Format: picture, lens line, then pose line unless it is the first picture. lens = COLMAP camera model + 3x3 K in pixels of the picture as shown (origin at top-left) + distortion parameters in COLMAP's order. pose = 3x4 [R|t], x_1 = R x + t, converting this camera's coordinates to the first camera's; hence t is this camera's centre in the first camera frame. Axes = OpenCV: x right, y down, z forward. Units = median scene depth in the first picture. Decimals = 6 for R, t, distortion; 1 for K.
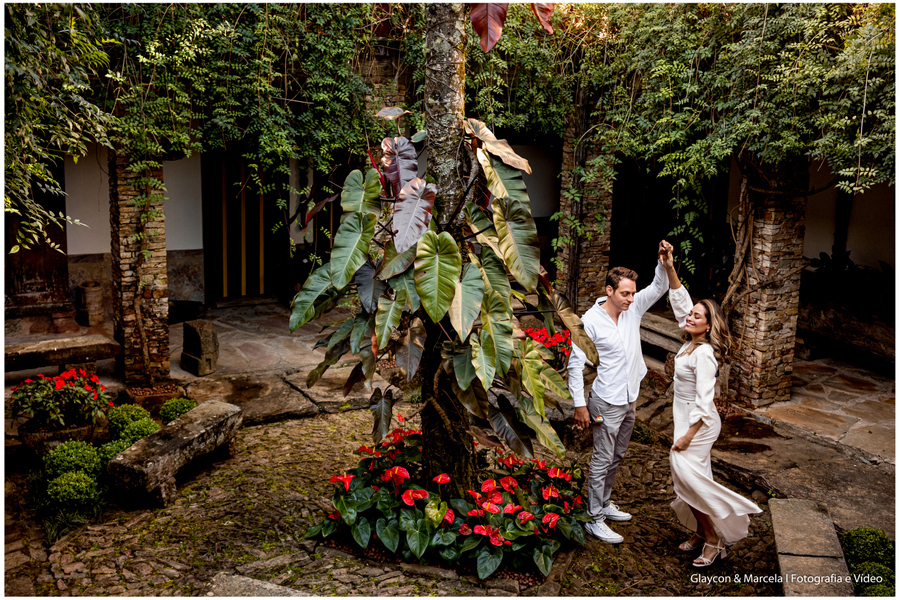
lens RADIAL K [[1395.1, 0, 450.0], [0, 1395.1, 300.0], [0, 0, 1]] dist [0.055478, -0.158848]
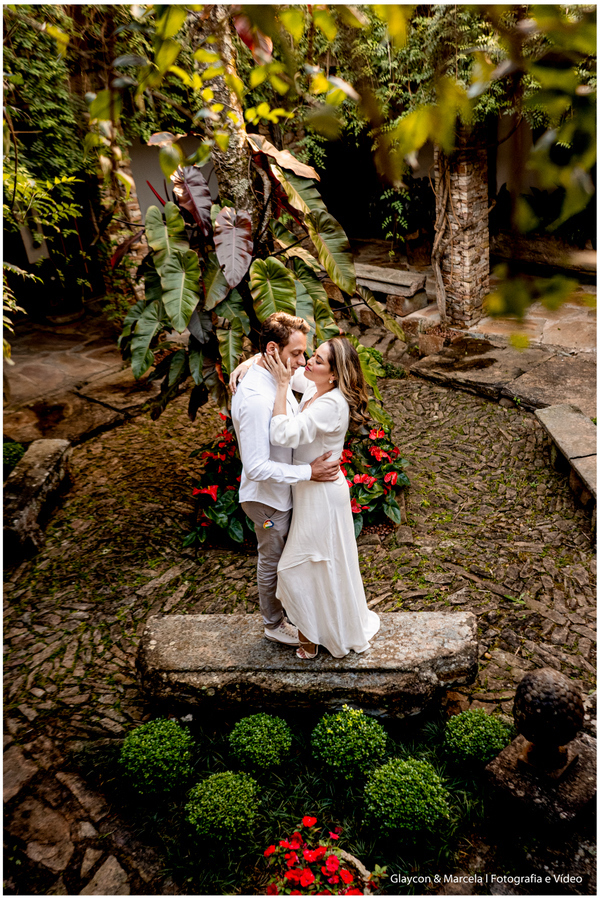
lens RADIAL K [[884.7, 0, 300.0], [0, 884.7, 450.0], [0, 0, 1]] dist [-0.006379, -0.035501]
pose [[0.915907, -0.274606, 0.292756, -0.188634], [0.170989, 0.926794, 0.334387, -0.115395], [-0.363149, -0.256210, 0.895812, 0.316799]]
